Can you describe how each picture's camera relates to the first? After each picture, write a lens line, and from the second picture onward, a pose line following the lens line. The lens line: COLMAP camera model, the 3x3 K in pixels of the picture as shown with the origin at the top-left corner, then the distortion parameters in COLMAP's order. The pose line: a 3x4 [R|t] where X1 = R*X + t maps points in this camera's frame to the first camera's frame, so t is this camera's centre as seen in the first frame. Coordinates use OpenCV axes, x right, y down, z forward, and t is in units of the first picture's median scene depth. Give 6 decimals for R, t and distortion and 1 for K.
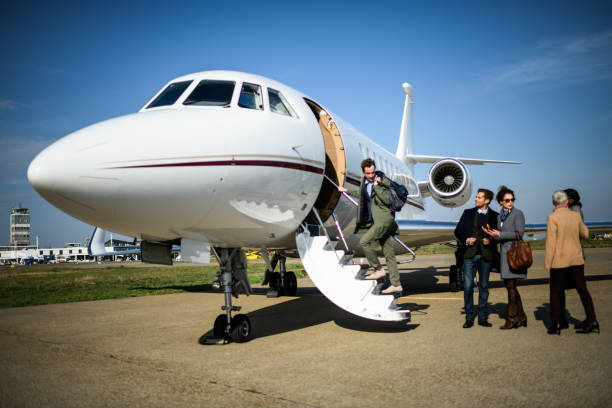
lens RADIAL K [[612.4, 0, 306.0], [0, 612.4, 204.0], [0, 0, 1]] dist [-0.090410, 0.097066]
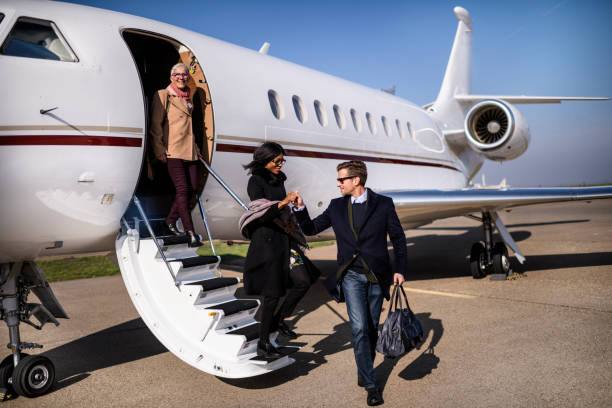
lens RADIAL K [[612.4, 0, 306.0], [0, 612.4, 204.0], [0, 0, 1]] dist [-0.090410, 0.097066]
pose [[0.980655, -0.016227, -0.195069, 0.323048], [0.033997, 0.995532, 0.088095, -0.038480], [0.192768, -0.093023, 0.976825, 0.398284]]
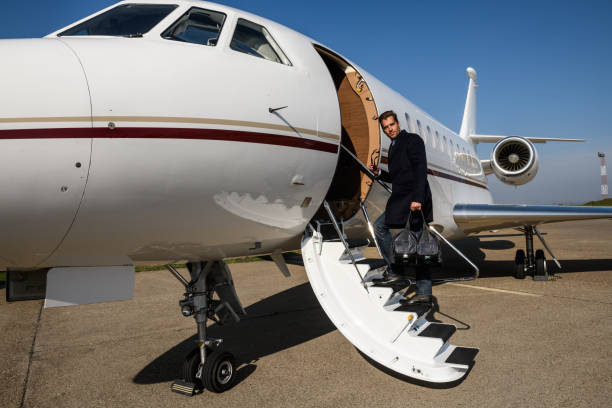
lens RADIAL K [[435.1, 0, 306.0], [0, 435.1, 204.0], [0, 0, 1]] dist [-0.041695, 0.000652]
pose [[0.980358, 0.006110, -0.197130, 0.089024], [0.006148, 0.998088, 0.061510, -0.021882], [0.197129, -0.061514, 0.978446, 0.519335]]
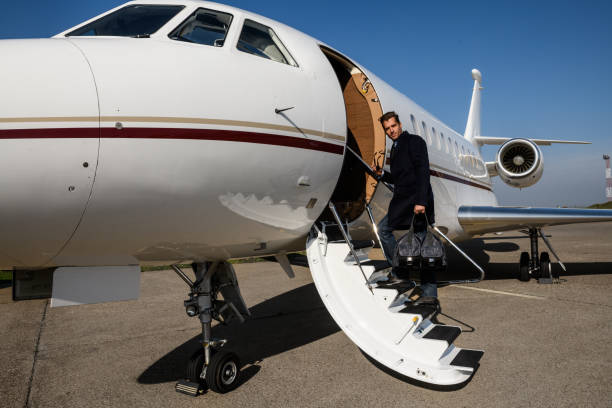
lens RADIAL K [[435.1, 0, 306.0], [0, 435.1, 204.0], [0, 0, 1]] dist [-0.041695, 0.000652]
pose [[0.978725, 0.011352, -0.204860, 0.086978], [0.000821, 0.998244, 0.059237, -0.021907], [0.205172, -0.058145, 0.976997, 0.519150]]
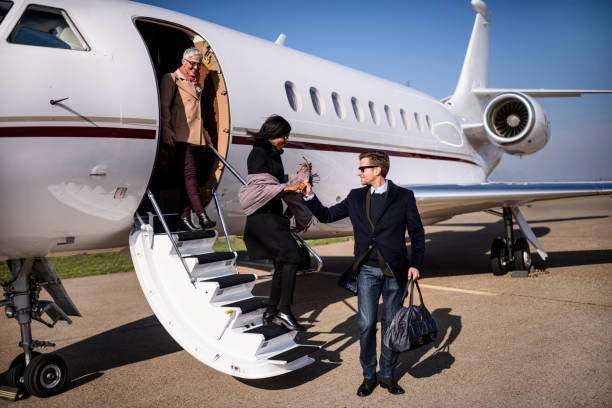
lens RADIAL K [[612.4, 0, 306.0], [0, 612.4, 204.0], [0, 0, 1]] dist [-0.090410, 0.097066]
pose [[0.976103, -0.016761, -0.216663, 0.311677], [0.037713, 0.994958, 0.092933, -0.033805], [0.214013, -0.098883, 0.971813, 0.420967]]
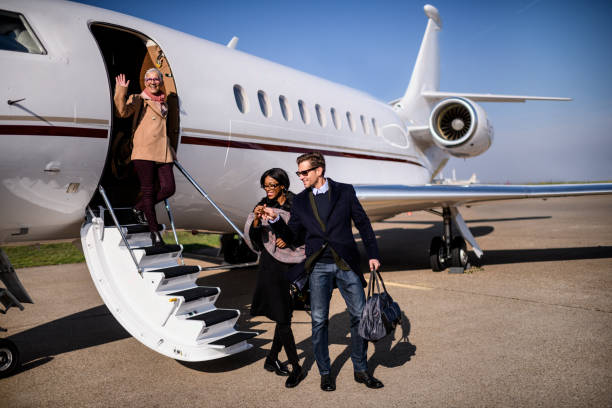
lens RADIAL K [[612.4, 0, 306.0], [0, 612.4, 204.0], [0, 0, 1]] dist [-0.090410, 0.097066]
pose [[0.988683, 0.006280, -0.149887, 0.342432], [0.009346, 0.994605, 0.103317, -0.042692], [0.149727, -0.103548, 0.983290, 0.371900]]
